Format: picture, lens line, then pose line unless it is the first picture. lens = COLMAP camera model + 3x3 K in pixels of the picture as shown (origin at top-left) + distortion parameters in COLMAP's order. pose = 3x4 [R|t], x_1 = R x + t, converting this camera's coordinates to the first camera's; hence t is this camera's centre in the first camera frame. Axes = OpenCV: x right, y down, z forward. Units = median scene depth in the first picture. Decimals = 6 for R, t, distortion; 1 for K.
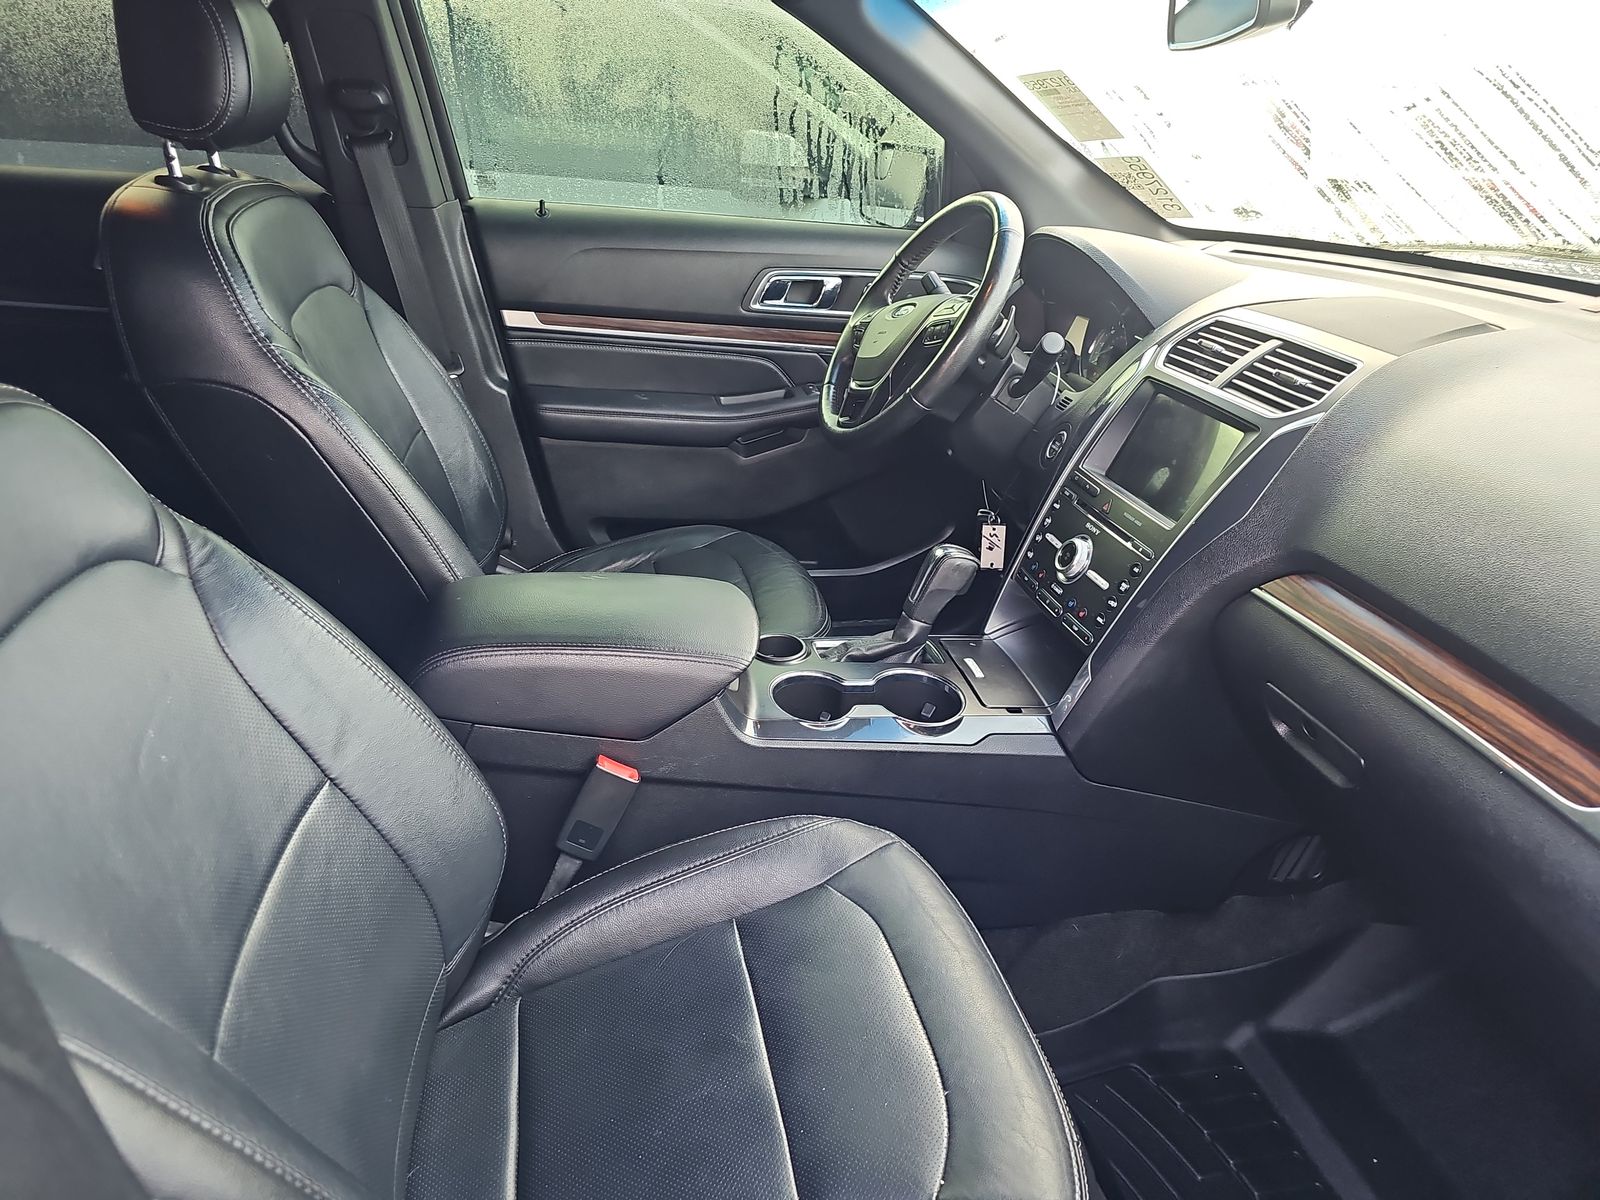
lens RADIAL K [[1074.9, 0, 803.3], [0, 1074.9, 597.4], [0, 0, 1]] dist [0.045319, -0.043026]
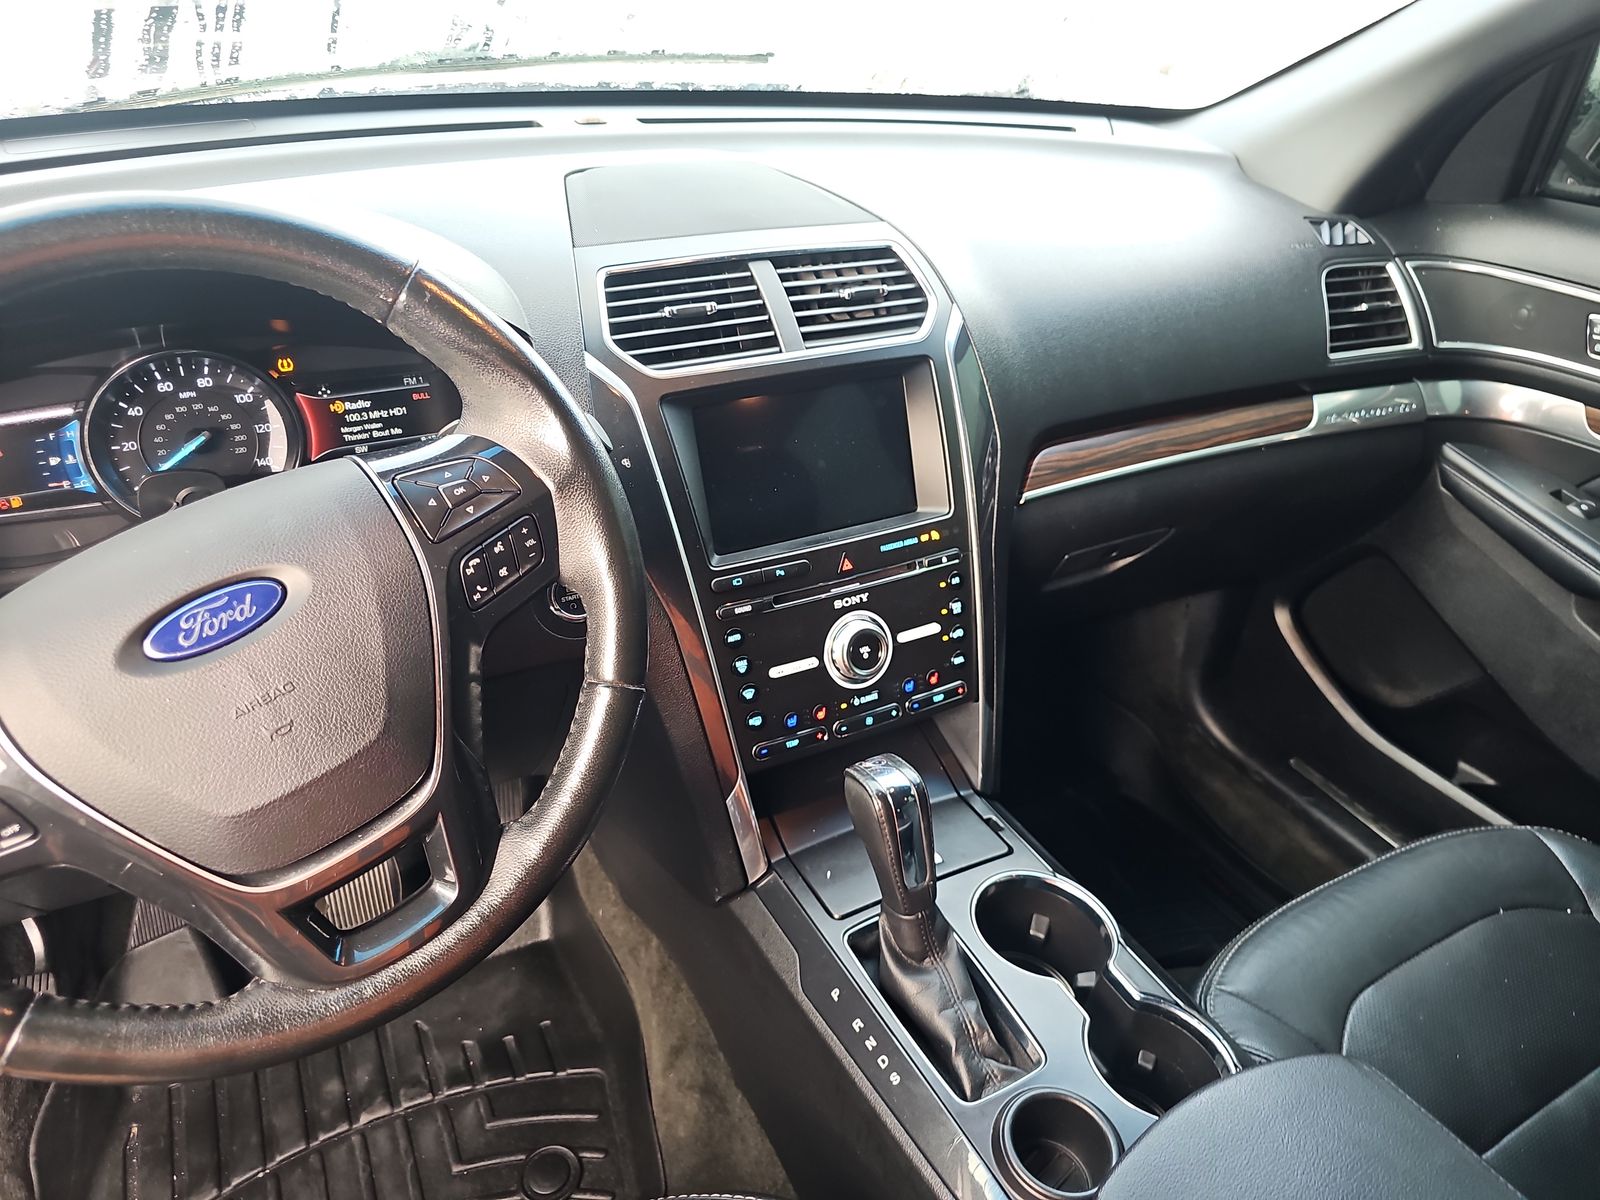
lens RADIAL K [[1074.9, 0, 797.9], [0, 1074.9, 594.8], [0, 0, 1]] dist [0.045319, -0.043026]
pose [[-0.281726, -0.565416, 0.775200, -0.256202], [0.336152, 0.698557, 0.631680, -0.526924], [-0.898684, 0.438546, -0.006736, 1.074907]]
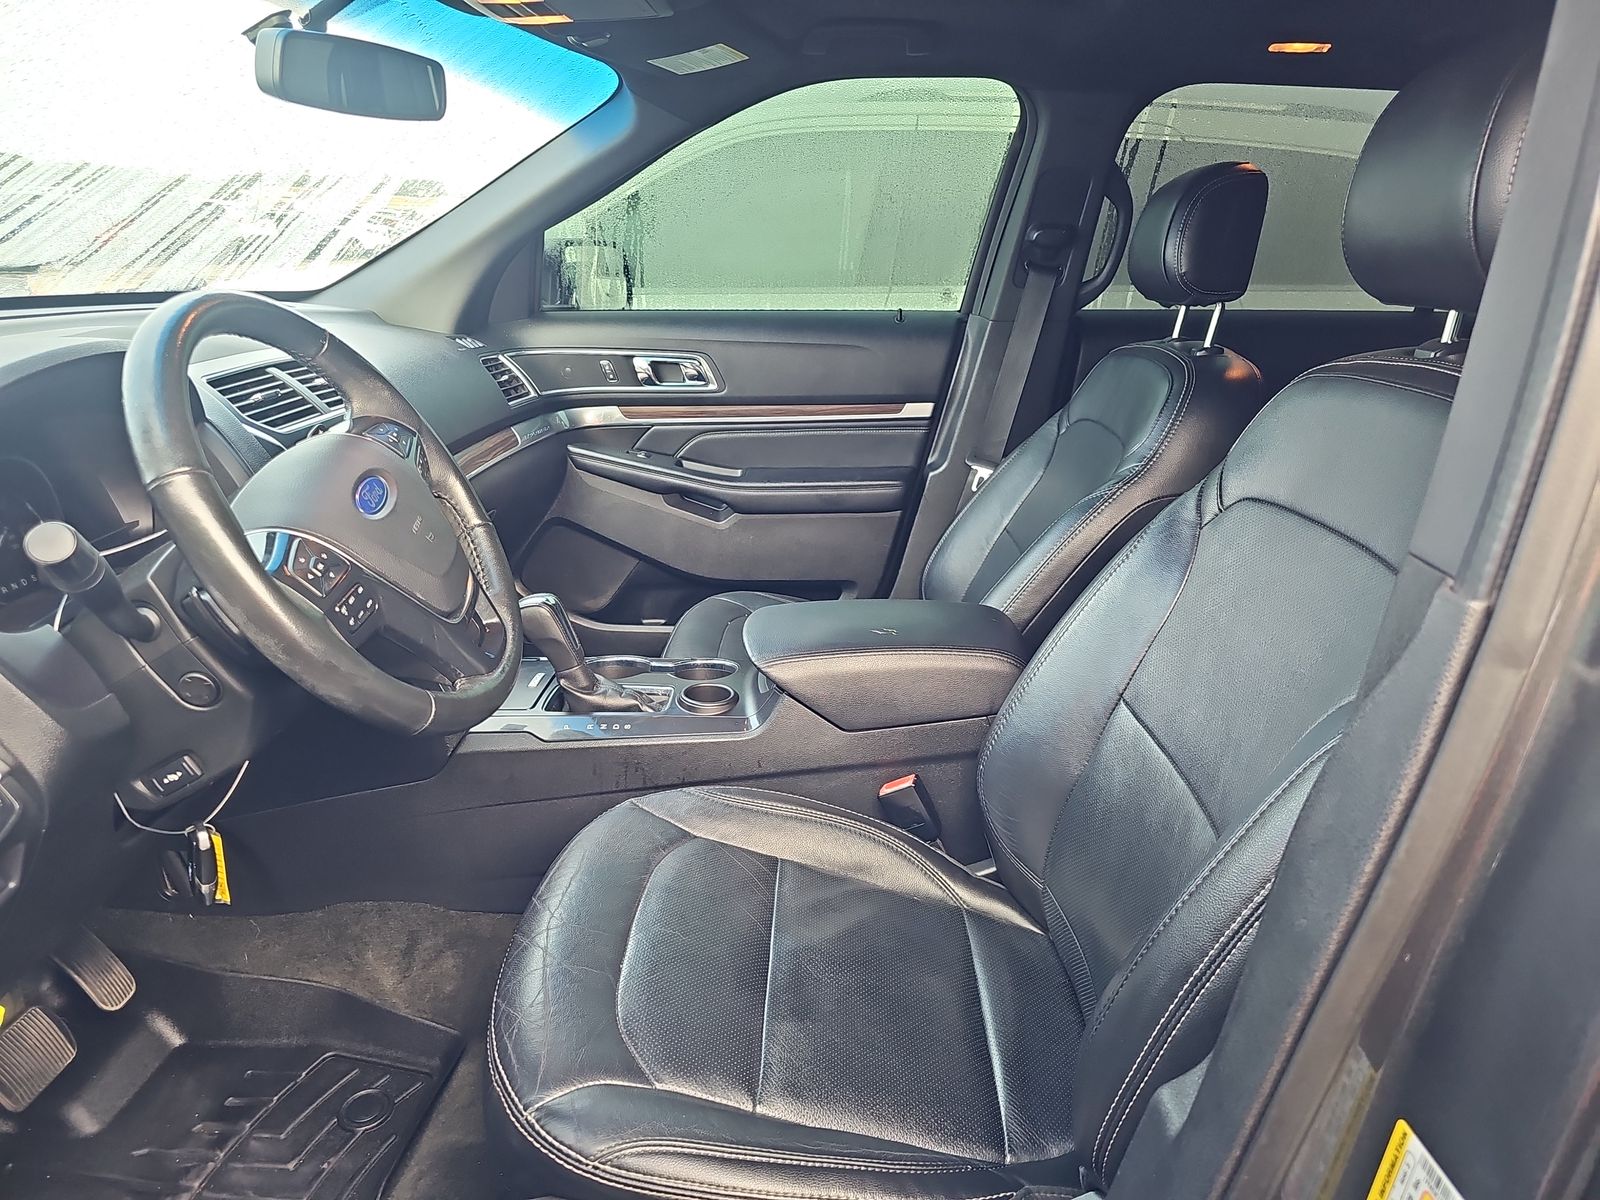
lens RADIAL K [[1074.9, 0, 810.4], [0, 1074.9, 596.0], [0, 0, 1]] dist [0.045319, -0.043026]
pose [[-0.968936, -0.147852, 0.198248, -0.340182], [0.025444, 0.737765, 0.674578, -0.789216], [-0.245998, 0.658667, -0.711086, 1.790942]]
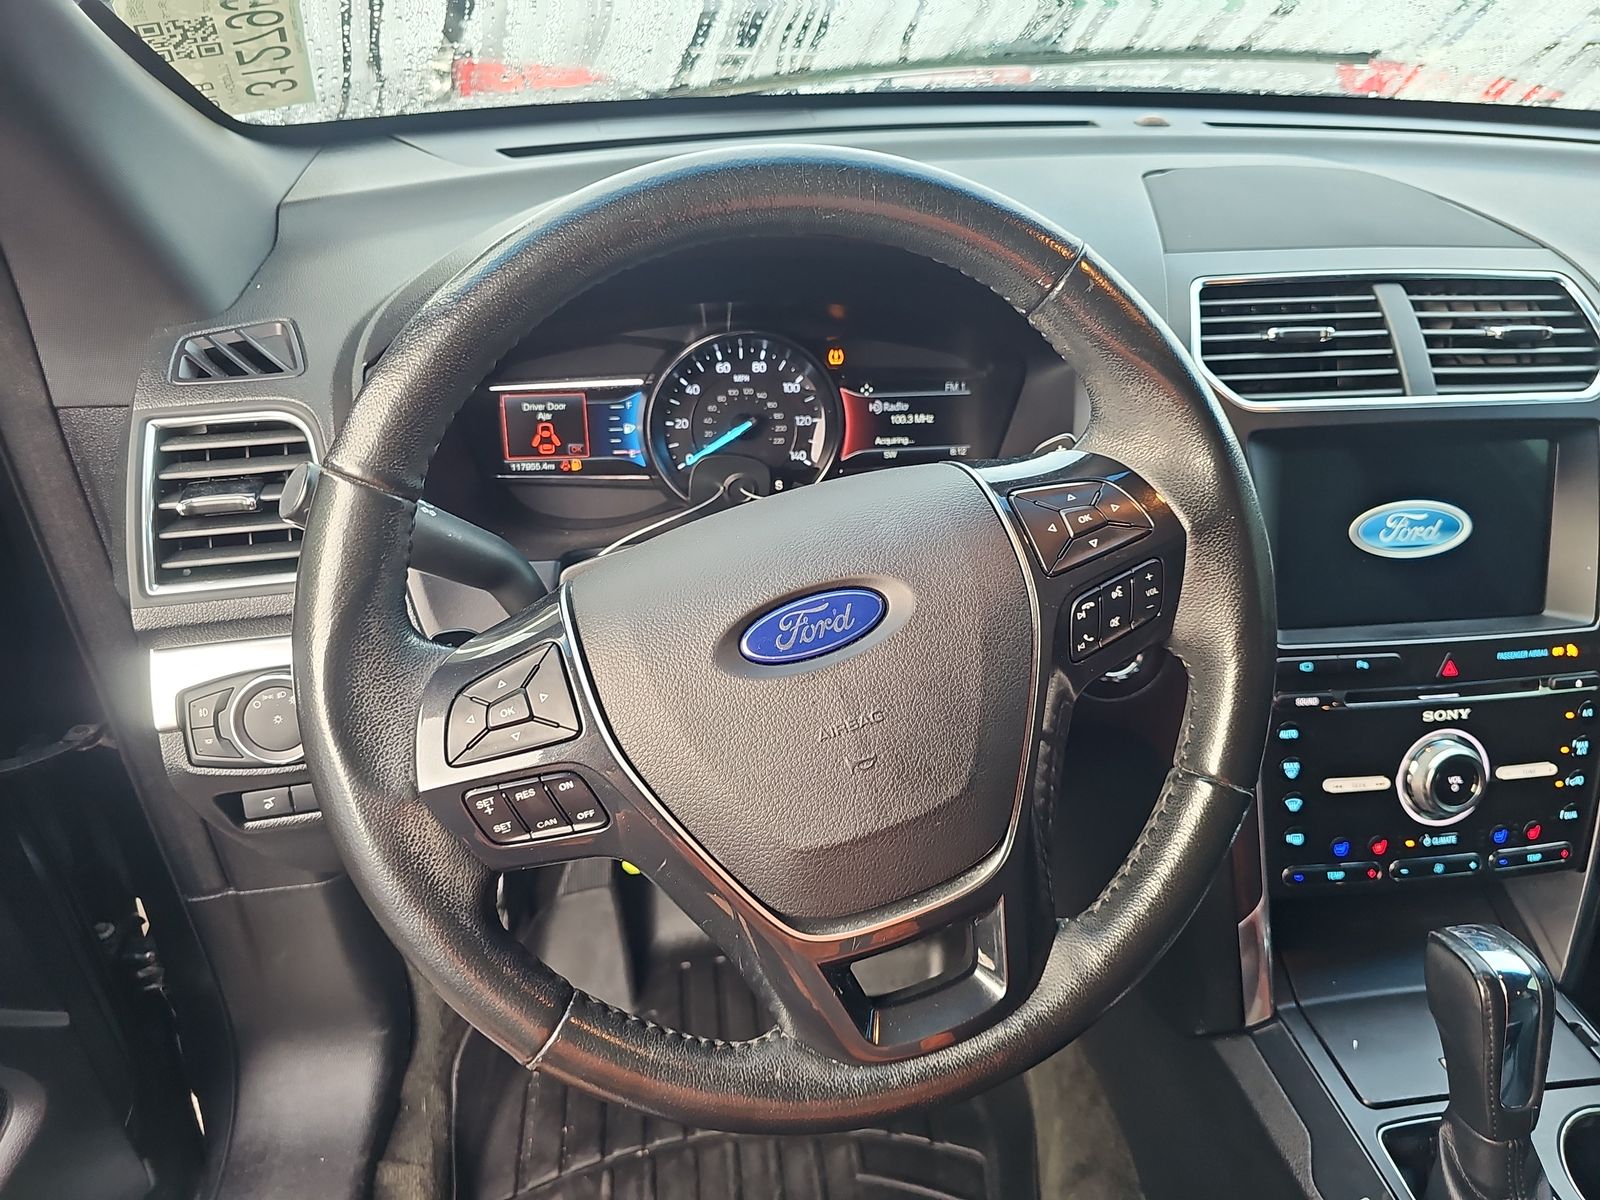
lens RADIAL K [[1074.9, 0, 804.3], [0, 1074.9, 617.2], [0, 0, 1]] dist [0.045319, -0.043026]
pose [[0.067207, -0.577551, 0.813584, -0.173830], [0.387995, 0.766374, 0.511987, -0.524229], [-0.919208, 0.281257, 0.275592, 1.177215]]
